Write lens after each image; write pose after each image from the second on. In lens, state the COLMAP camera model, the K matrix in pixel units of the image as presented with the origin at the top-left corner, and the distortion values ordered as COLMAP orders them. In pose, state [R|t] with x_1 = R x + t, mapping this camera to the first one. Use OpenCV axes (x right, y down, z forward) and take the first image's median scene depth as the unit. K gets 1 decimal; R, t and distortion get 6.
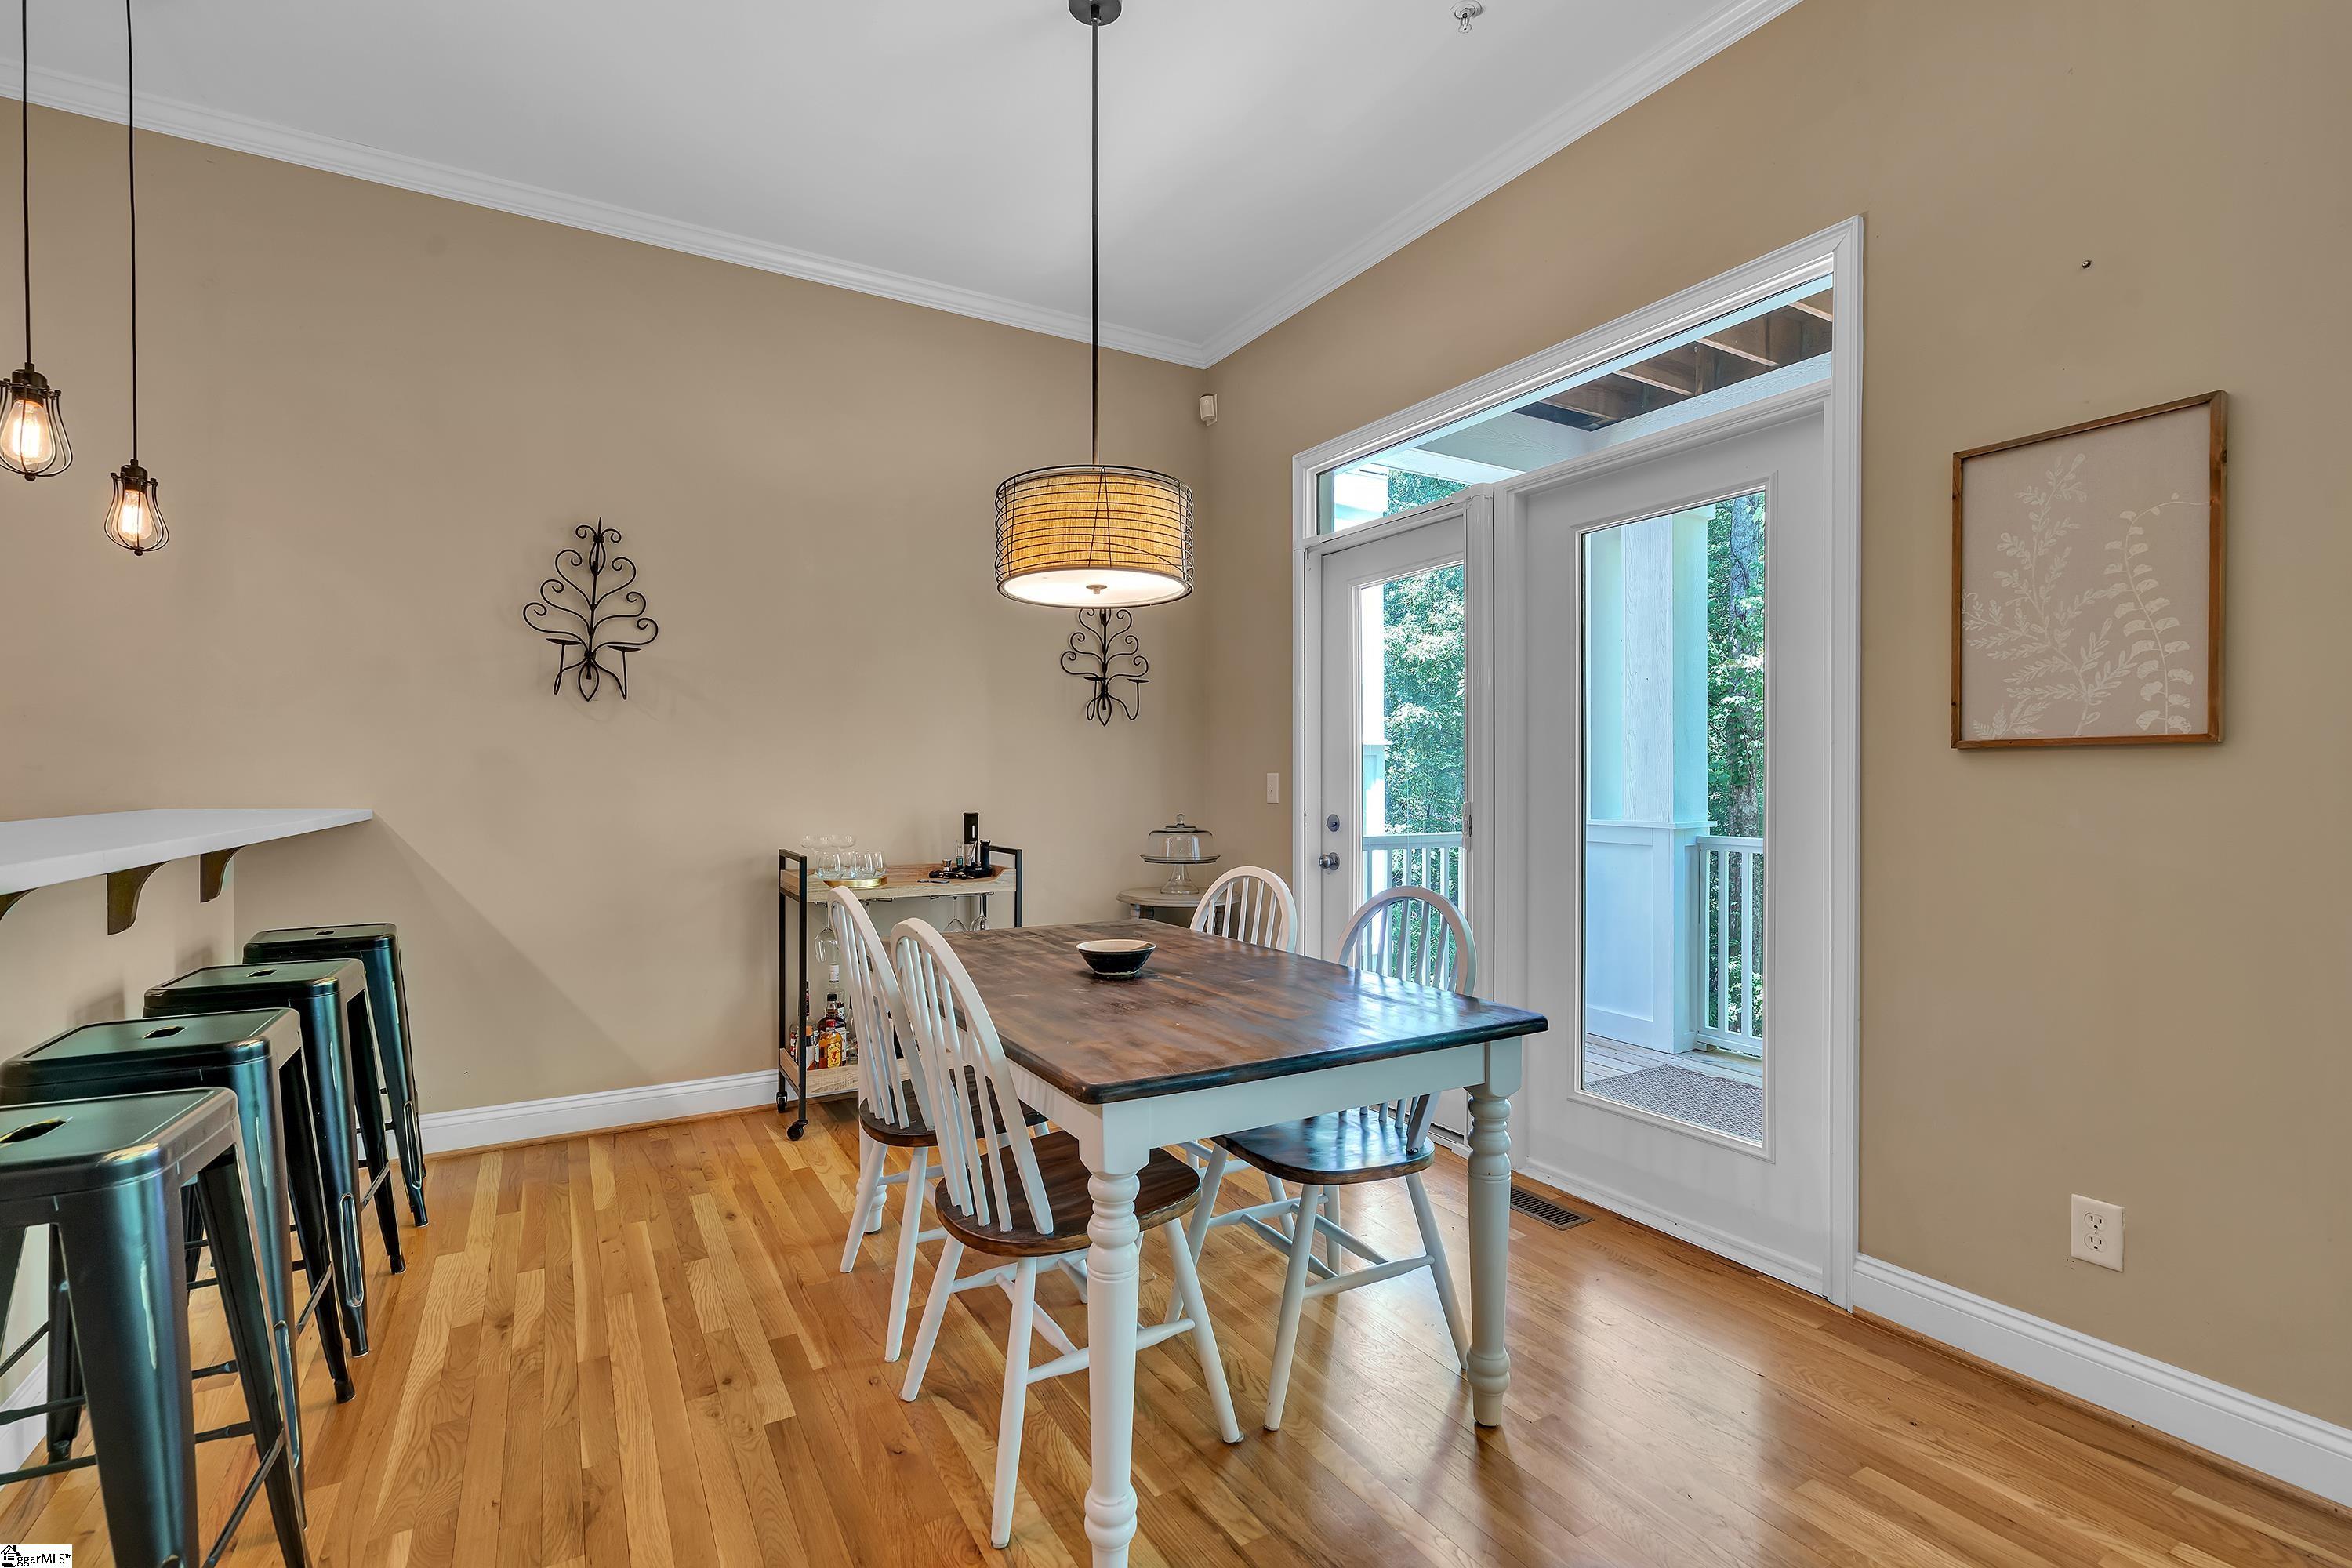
lens RADIAL K [[1058.1, 0, 1171.6], [0, 1058.1, 786.9], [0, 0, 1]] dist [-0.003883, 0.001306]
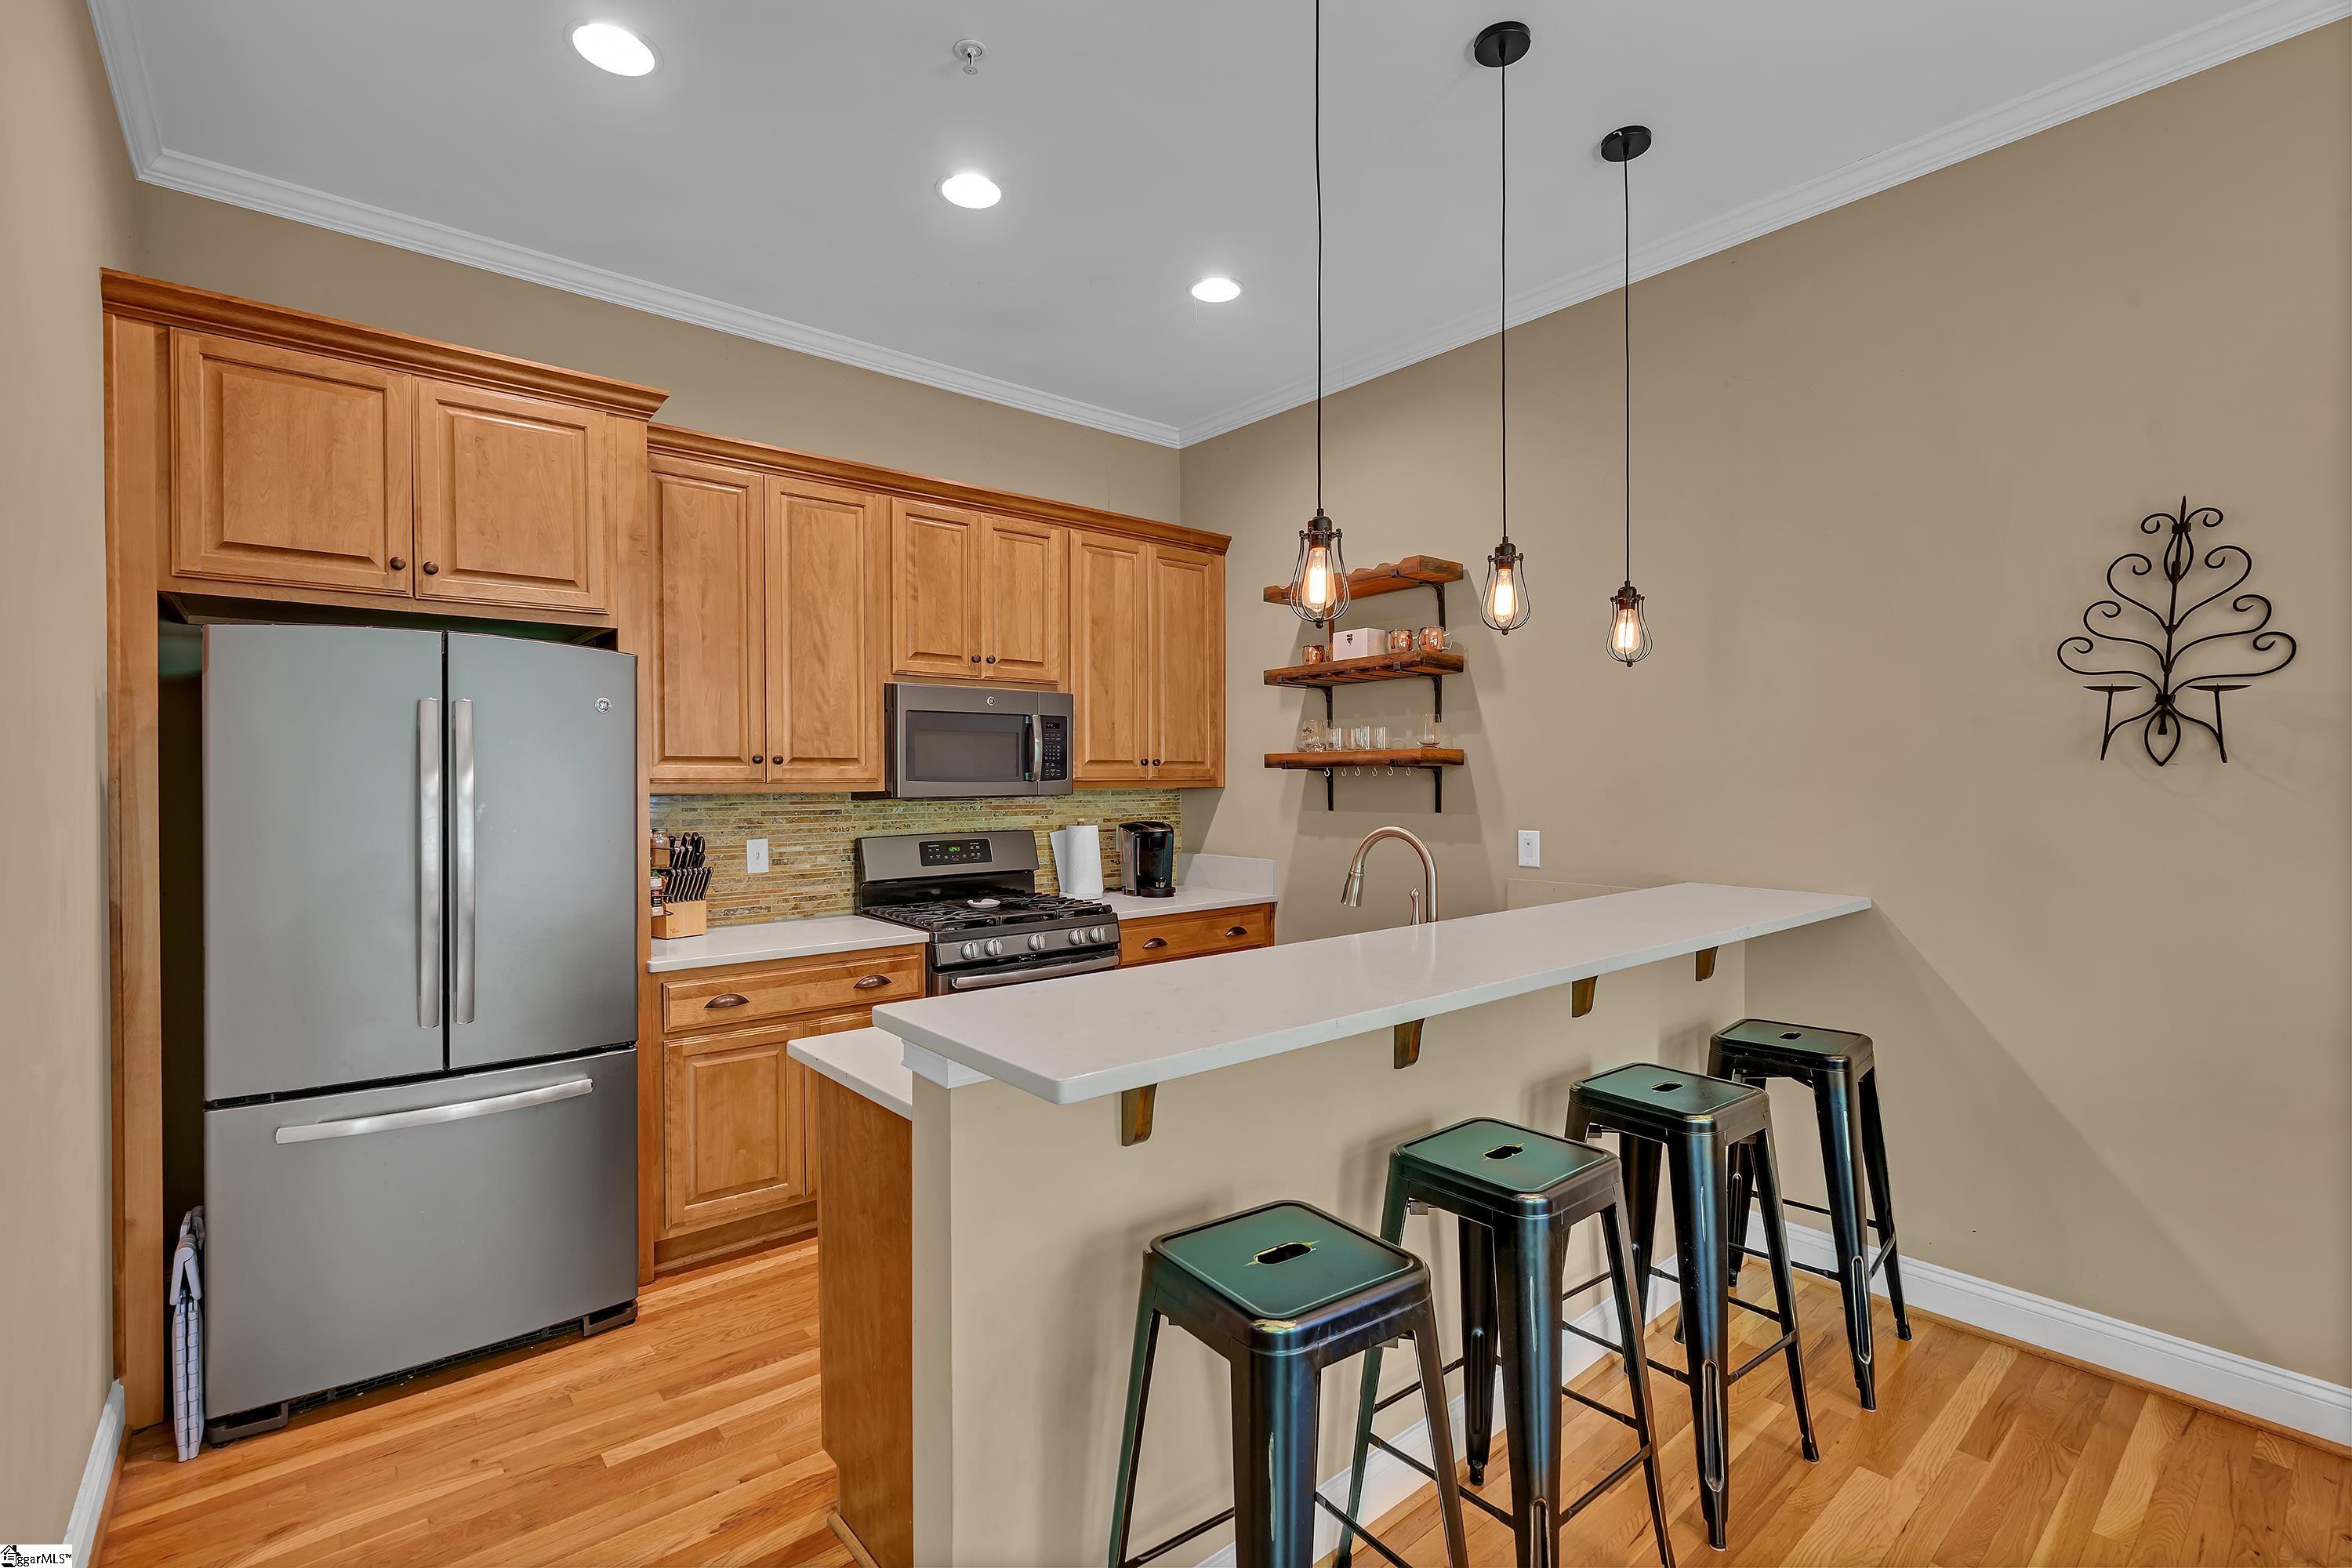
lens RADIAL K [[1058.1, 0, 1168.4], [0, 1058.1, 790.9], [0, 0, 1]] dist [-0.003883, 0.001306]
pose [[0.170365, 0.011002, -0.985320, 0.020071], [-0.000273, 0.999938, 0.011118, -0.074574], [0.985381, -0.001625, 0.170357, 0.247152]]
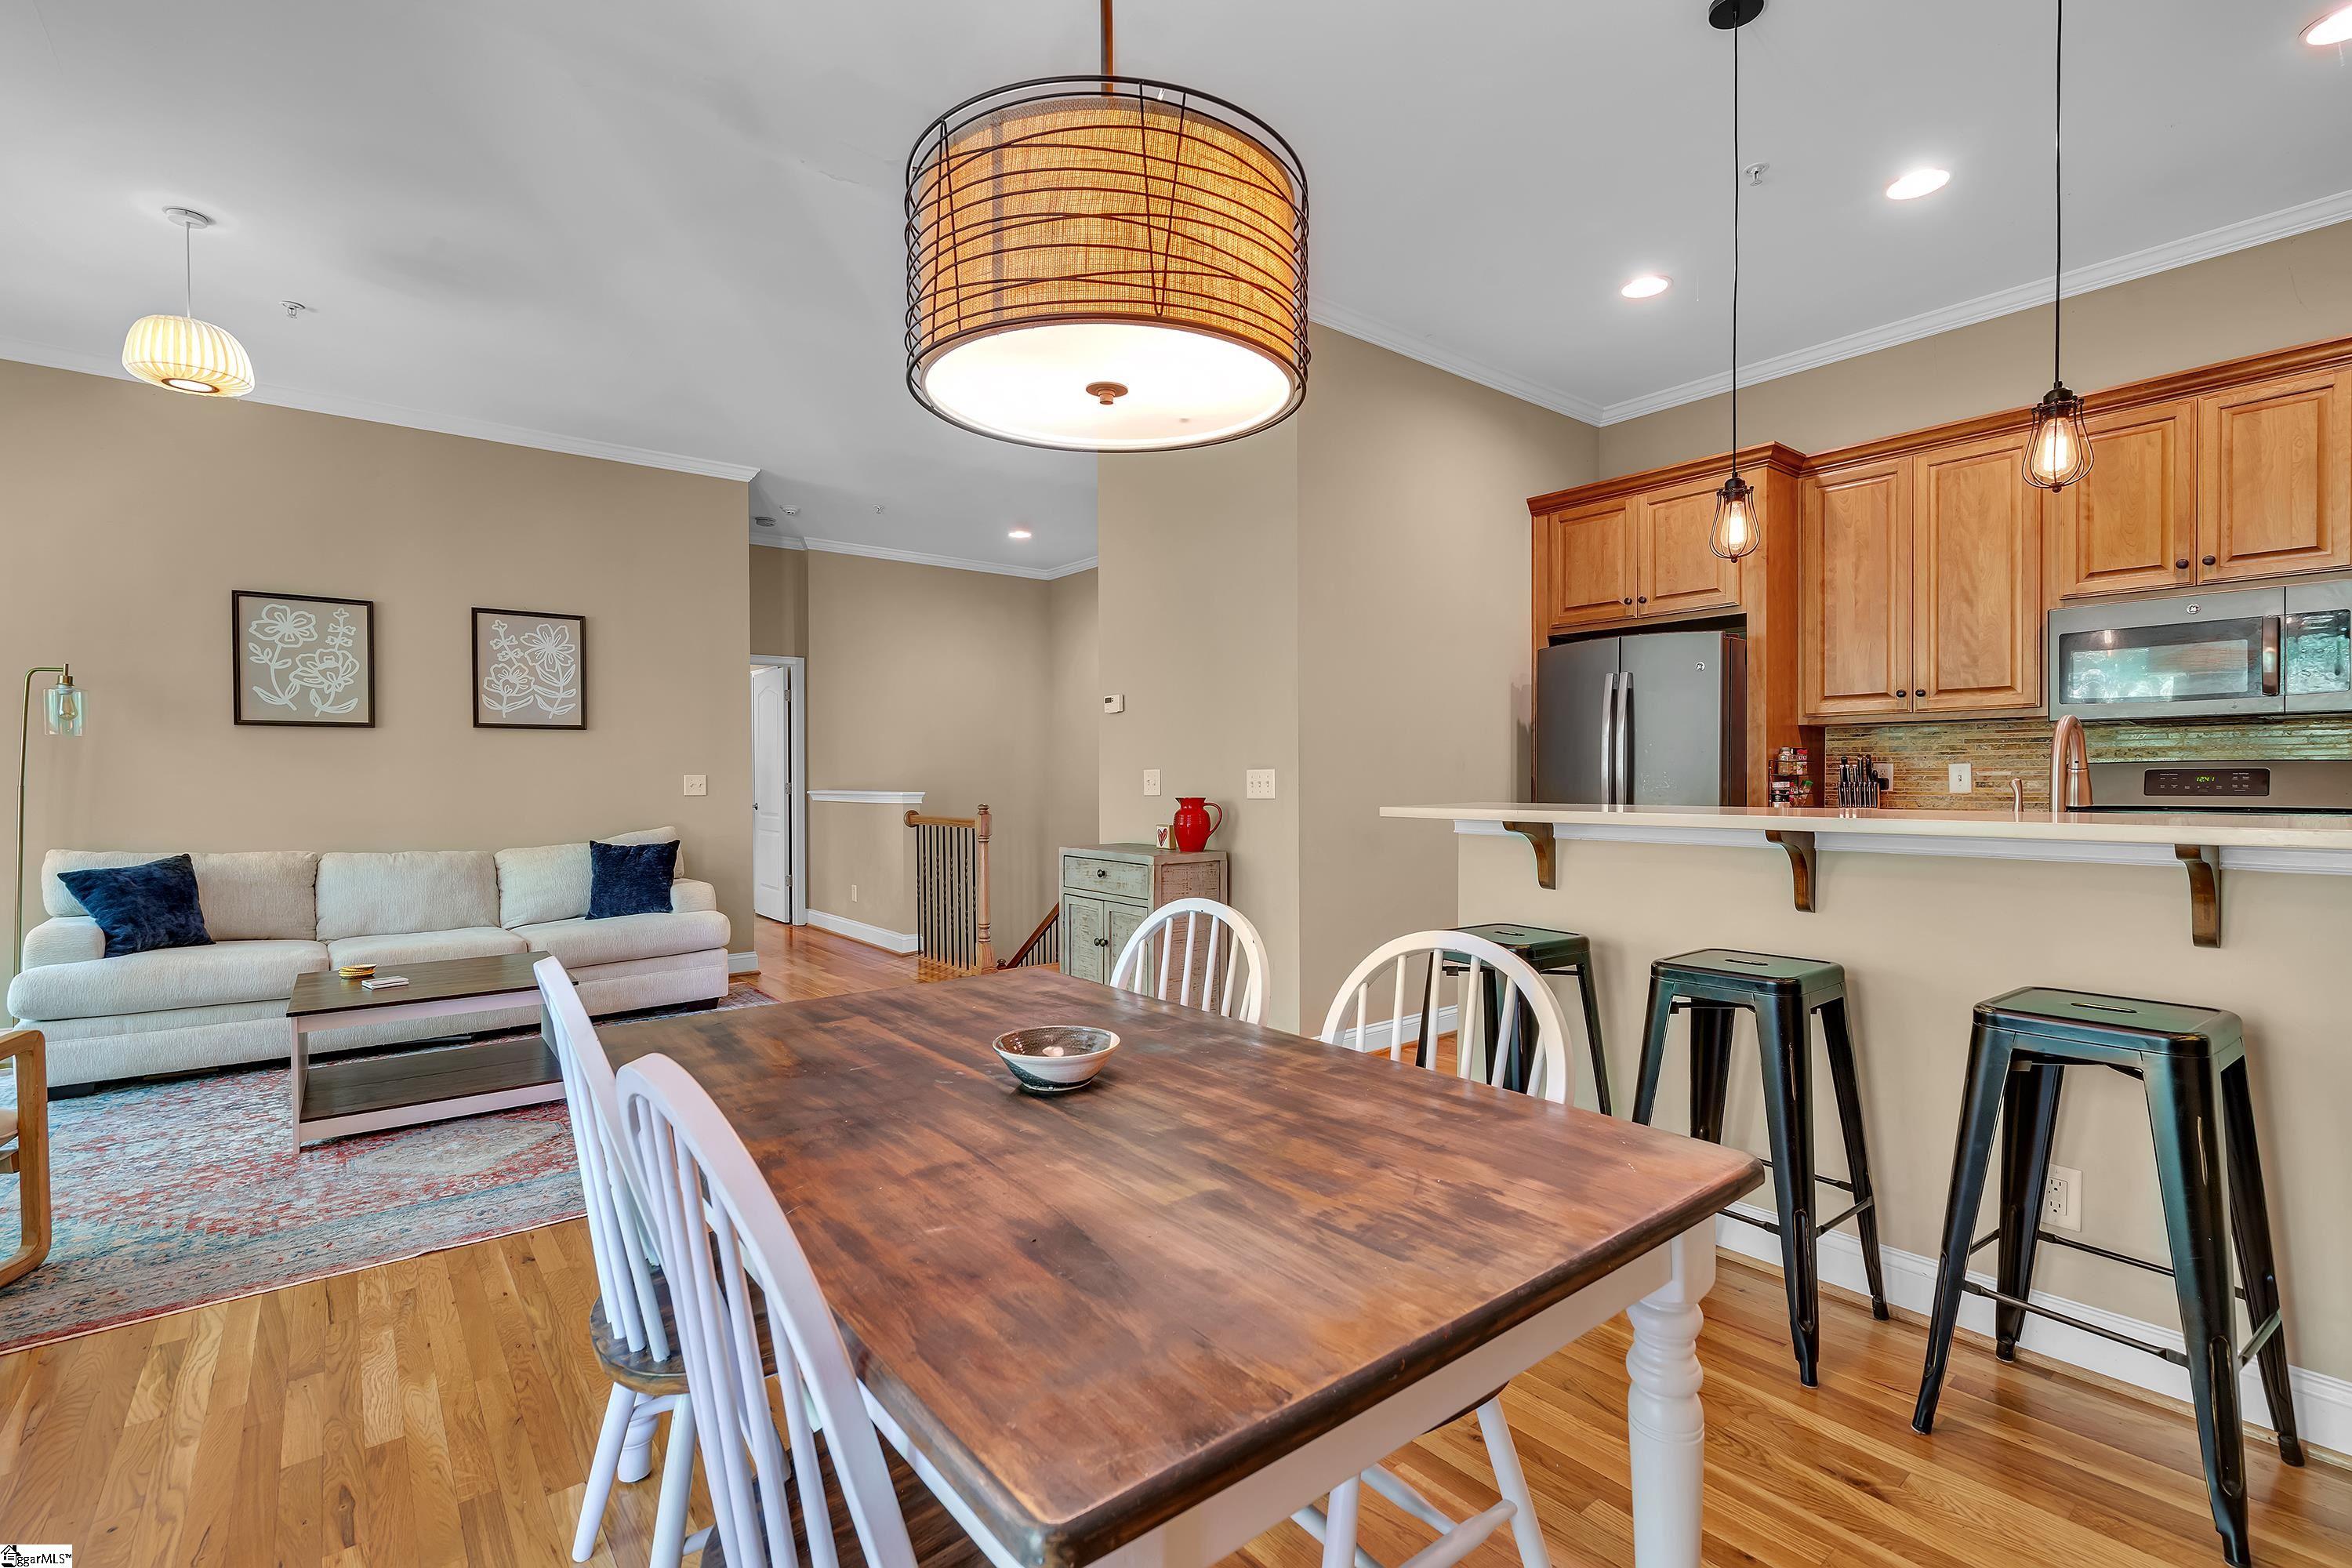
lens RADIAL K [[1058.1, 0, 1174.9], [0, 1058.1, 787.4], [0, 0, 1]] dist [-0.003883, 0.001306]
pose [[-0.989051, 0.008468, -0.147328, -0.025570], [0.006394, 0.999874, 0.014543, -0.007141], [0.147433, 0.013442, -0.988981, 1.129975]]
